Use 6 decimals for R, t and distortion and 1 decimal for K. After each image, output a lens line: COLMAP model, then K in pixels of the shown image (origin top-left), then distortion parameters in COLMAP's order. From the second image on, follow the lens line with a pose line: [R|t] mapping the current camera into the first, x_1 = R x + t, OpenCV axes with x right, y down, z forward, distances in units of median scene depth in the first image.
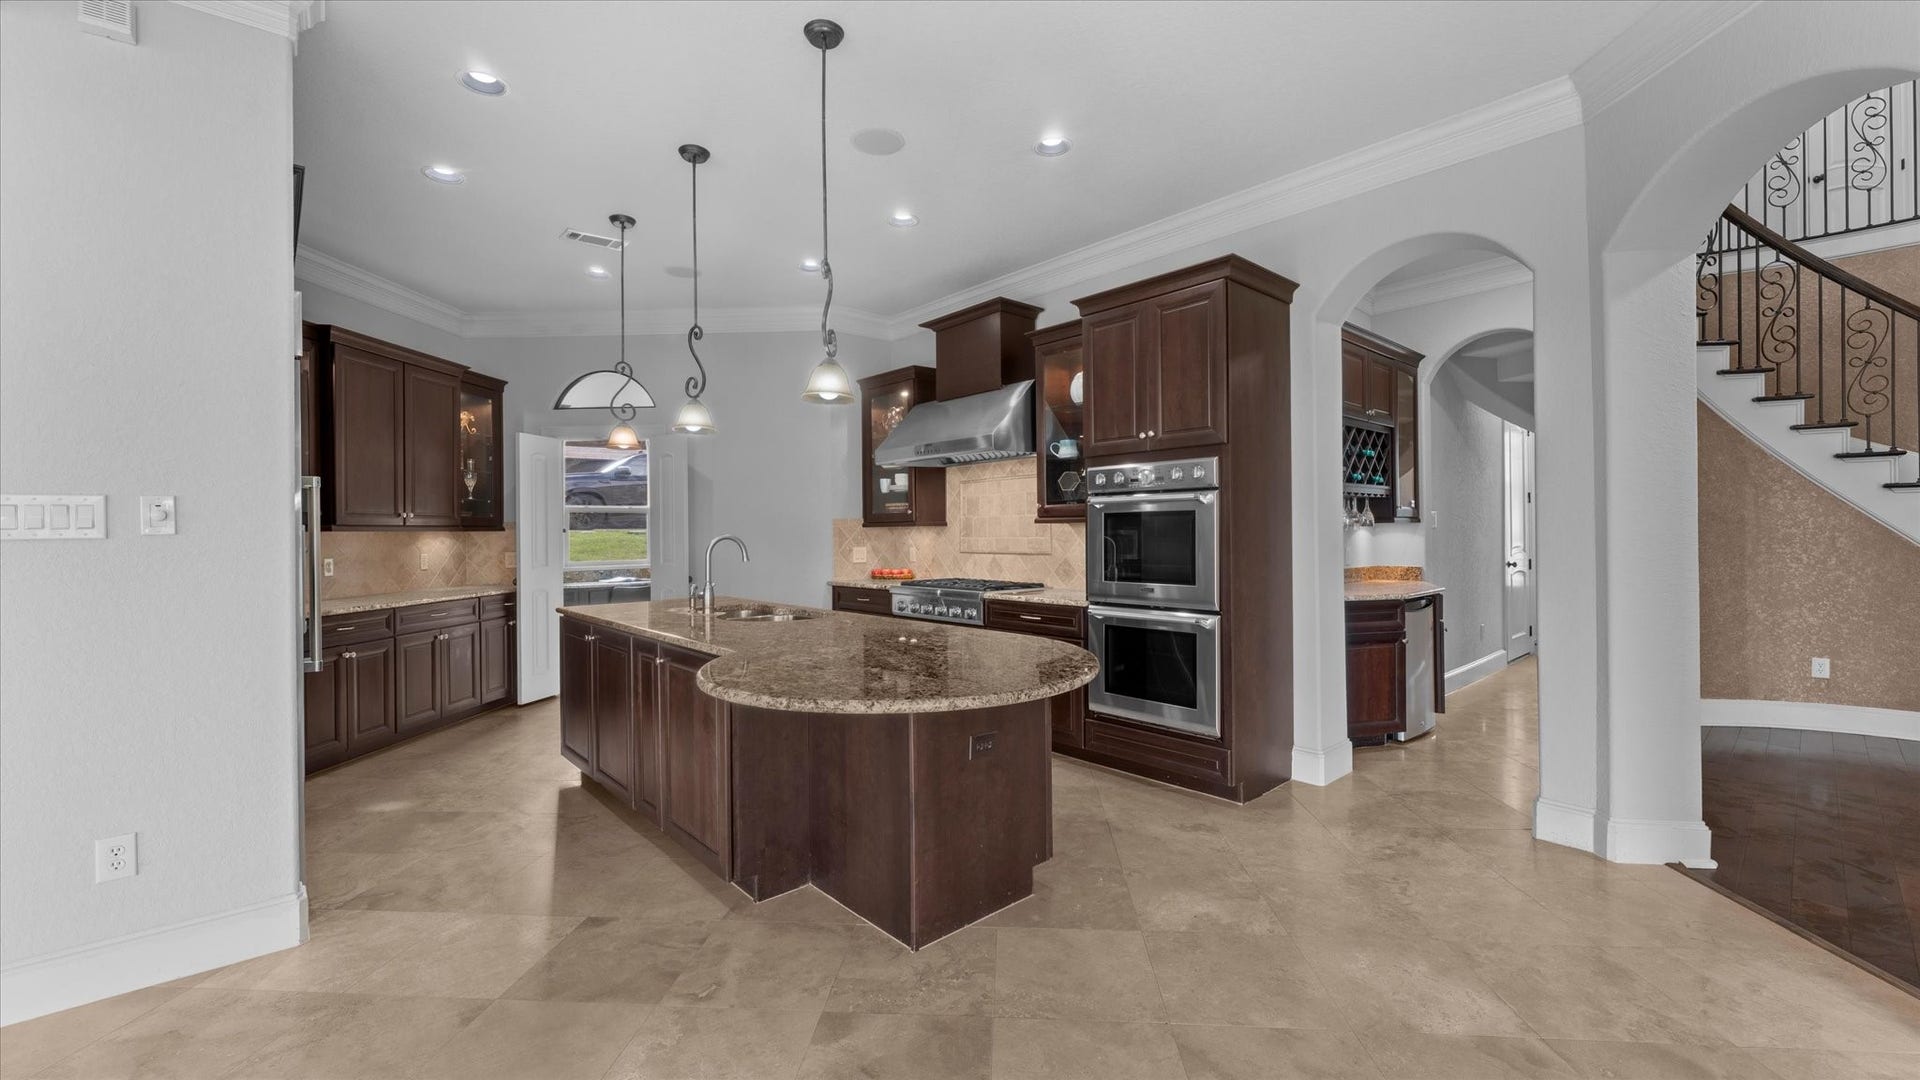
lens RADIAL K [[774.9, 0, 960.7], [0, 774.9, 525.2], [0, 0, 1]] dist [-0.023440, 0.000082]
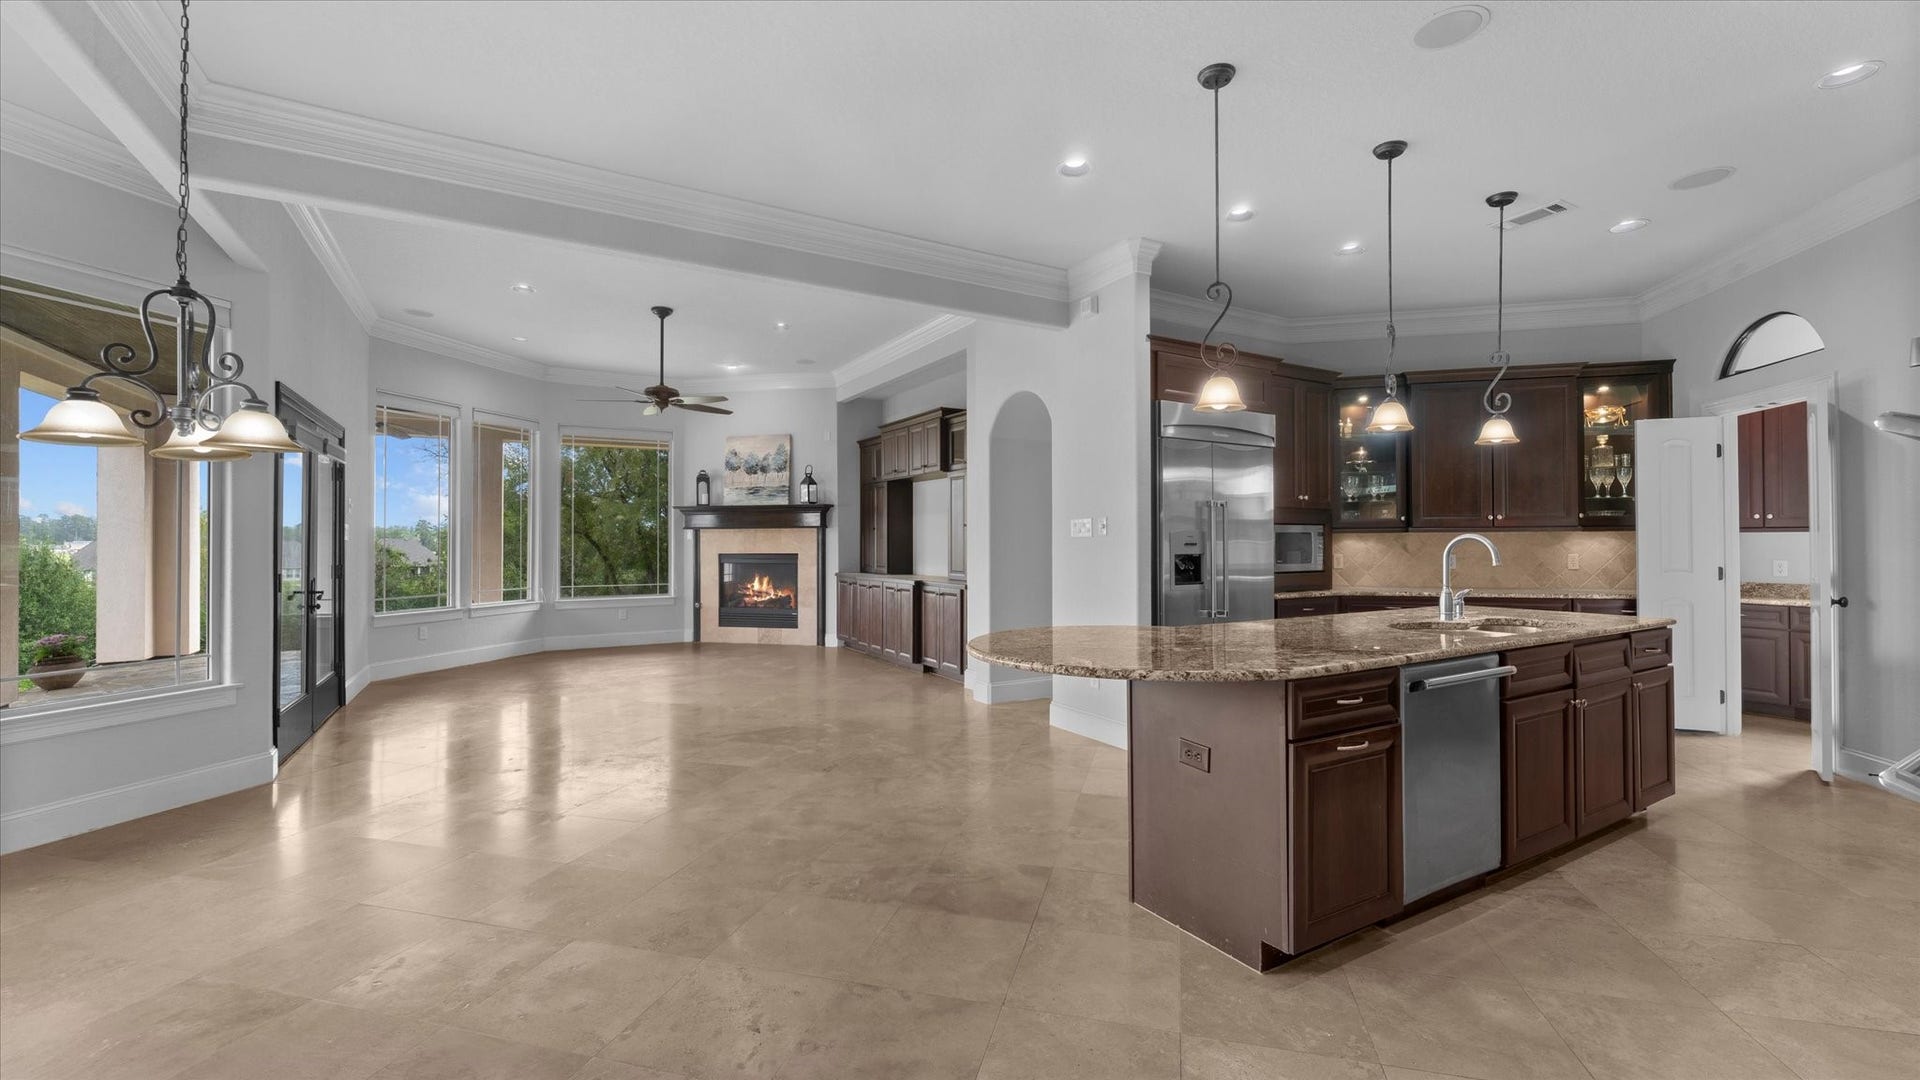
lens RADIAL K [[779.6, 0, 957.5], [0, 779.6, 535.1], [0, 0, 1]] dist [0.000287, 0.000126]
pose [[-0.187941, 0.008162, -0.982146, 0.941298], [0.009964, 0.999930, 0.006404, -0.003422], [0.982130, -0.008583, -0.188009, 0.808020]]
